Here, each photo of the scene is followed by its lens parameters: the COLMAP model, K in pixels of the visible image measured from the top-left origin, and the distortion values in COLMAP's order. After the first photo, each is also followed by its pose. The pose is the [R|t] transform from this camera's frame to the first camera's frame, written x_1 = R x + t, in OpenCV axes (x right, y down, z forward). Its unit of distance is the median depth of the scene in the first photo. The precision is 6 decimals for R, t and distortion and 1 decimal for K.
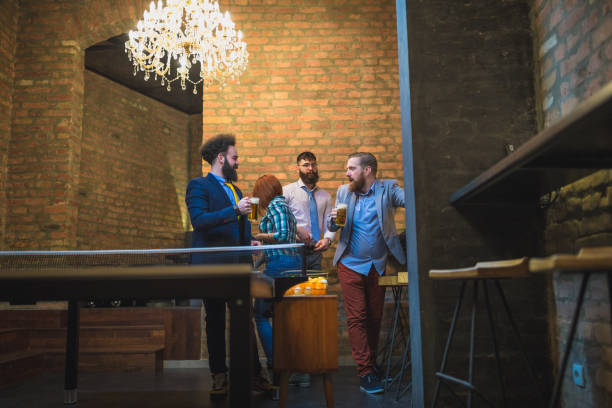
lens RADIAL K [[580.6, 0, 306.0], [0, 580.6, 204.0], [0, 0, 1]] dist [-0.004726, -0.021351]
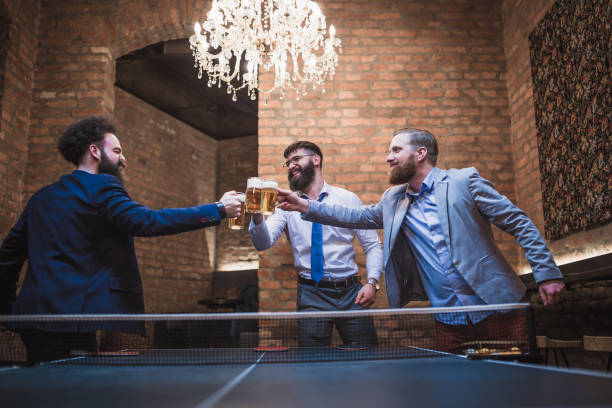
lens RADIAL K [[580.6, 0, 306.0], [0, 580.6, 204.0], [0, 0, 1]] dist [-0.004726, -0.021351]
pose [[0.999724, 0.006465, 0.022607, -0.125848], [-0.005051, 0.998058, -0.062091, -0.000755], [-0.022964, 0.061960, 0.997814, 0.159967]]
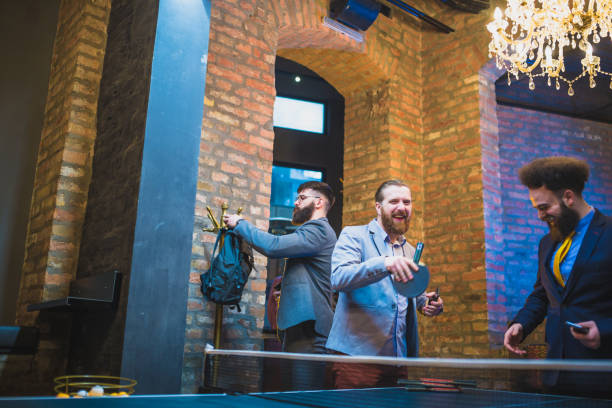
lens RADIAL K [[580.6, 0, 306.0], [0, 580.6, 204.0], [0, 0, 1]] dist [-0.004726, -0.021351]
pose [[0.659621, -0.144114, -0.737653, 0.035467], [0.068788, 0.988902, -0.131688, 0.000325], [0.748444, 0.036122, 0.662214, 0.258279]]
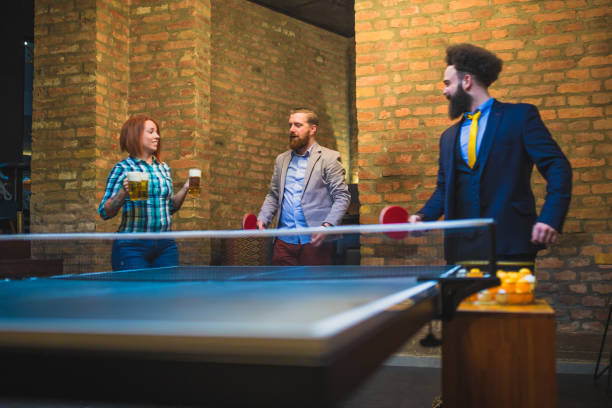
lens RADIAL K [[656.5, 0, 306.0], [0, 656.5, 204.0], [0, 0, 1]] dist [-0.002295, -0.020731]
pose [[0.956757, -0.013831, -0.290560, 0.004122], [0.039219, 0.995882, 0.081736, -0.003153], [0.288233, -0.089597, 0.953359, 0.155007]]
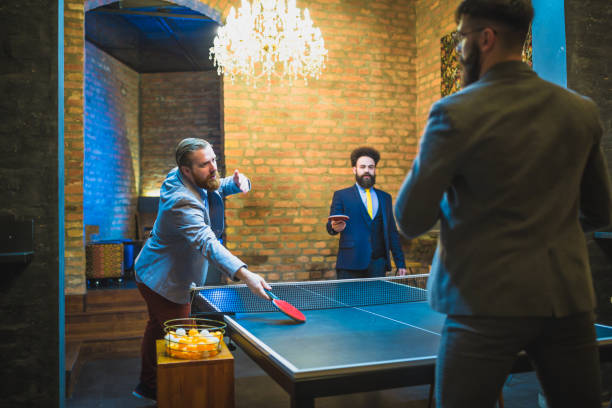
lens RADIAL K [[580.6, 0, 306.0], [0, 580.6, 204.0], [0, 0, 1]] dist [-0.004726, -0.021351]
pose [[0.951548, 0.009268, 0.307360, -0.346989], [-0.044930, 0.993009, 0.109156, -0.085342], [-0.304199, -0.117677, 0.945312, -0.013440]]
